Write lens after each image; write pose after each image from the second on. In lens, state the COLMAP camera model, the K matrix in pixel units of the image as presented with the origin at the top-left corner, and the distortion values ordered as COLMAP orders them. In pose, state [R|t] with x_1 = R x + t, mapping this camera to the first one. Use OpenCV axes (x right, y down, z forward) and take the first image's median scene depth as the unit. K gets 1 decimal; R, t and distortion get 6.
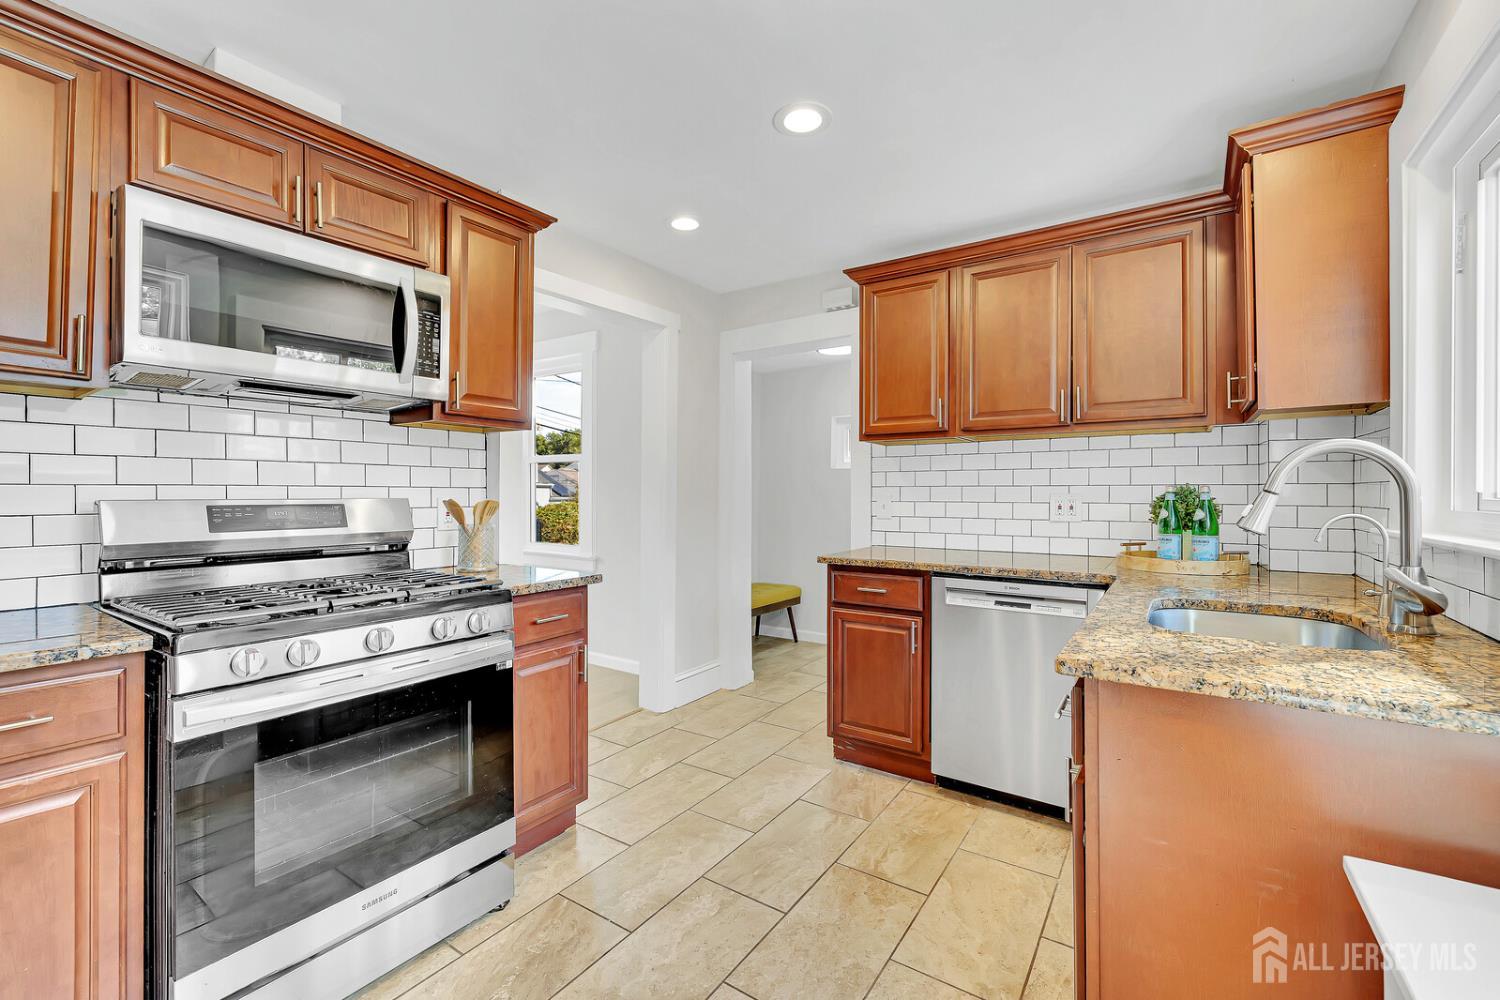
lens RADIAL K [[634.6, 0, 753.5], [0, 634.6, 492.5], [0, 0, 1]] dist [0.001309, 0.000029]
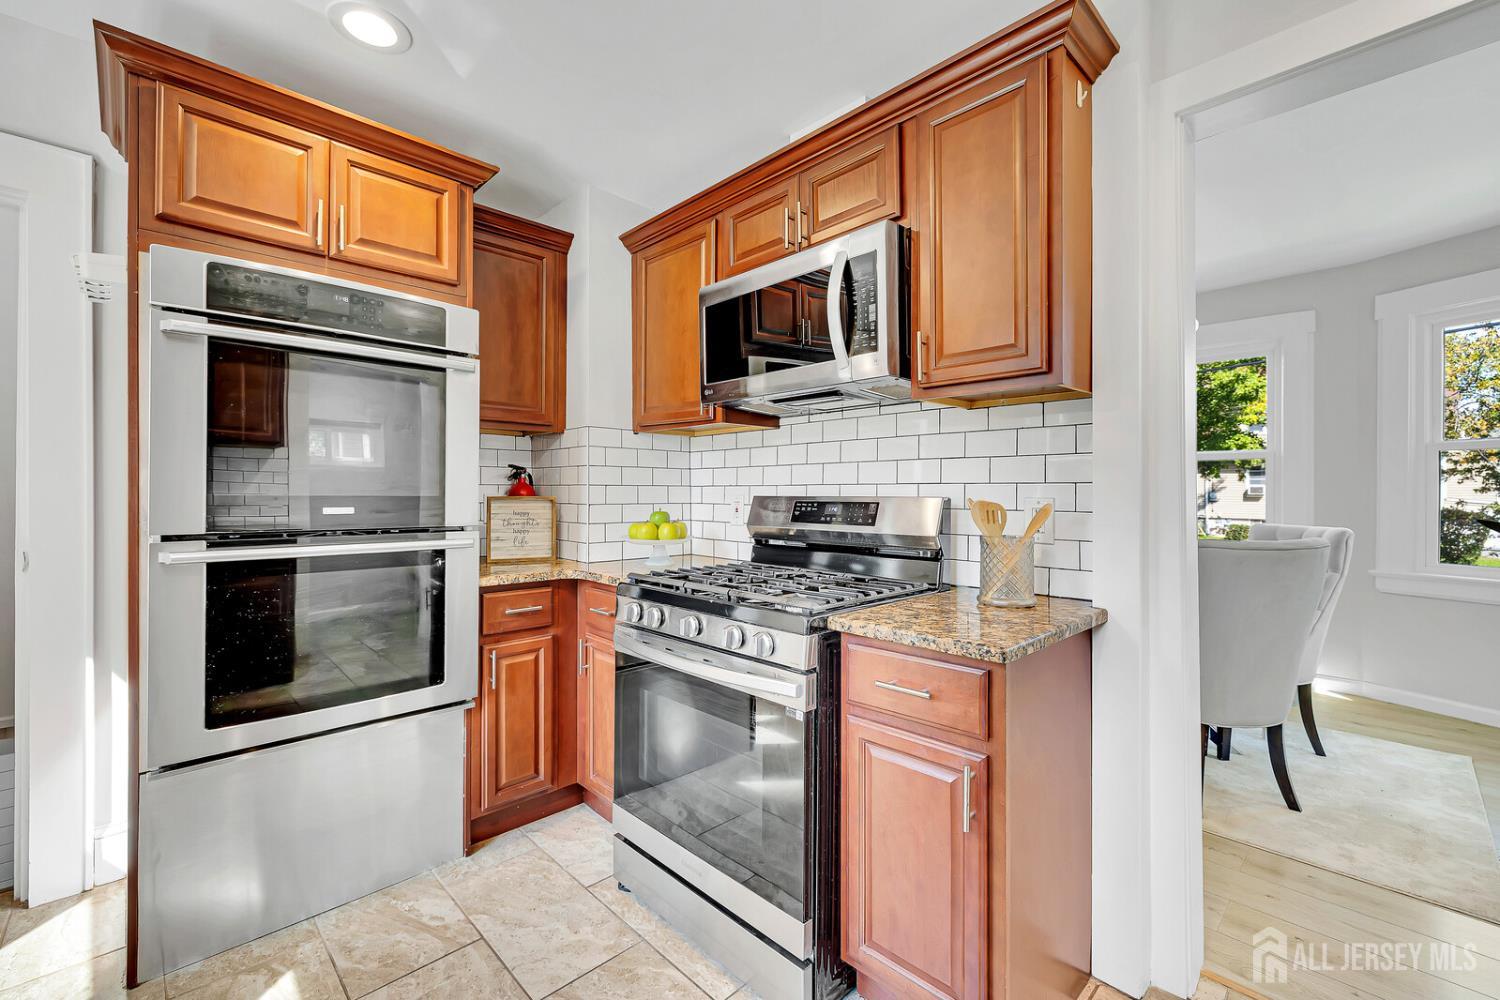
lens RADIAL K [[634.6, 0, 753.5], [0, 634.6, 492.5], [0, 0, 1]] dist [0.001309, 0.000029]
pose [[-0.196300, 0.001992, -0.980542, 0.339154], [0.002081, 0.999997, 0.001614, 0.001400], [0.980542, -0.001724, -0.196304, 1.006064]]
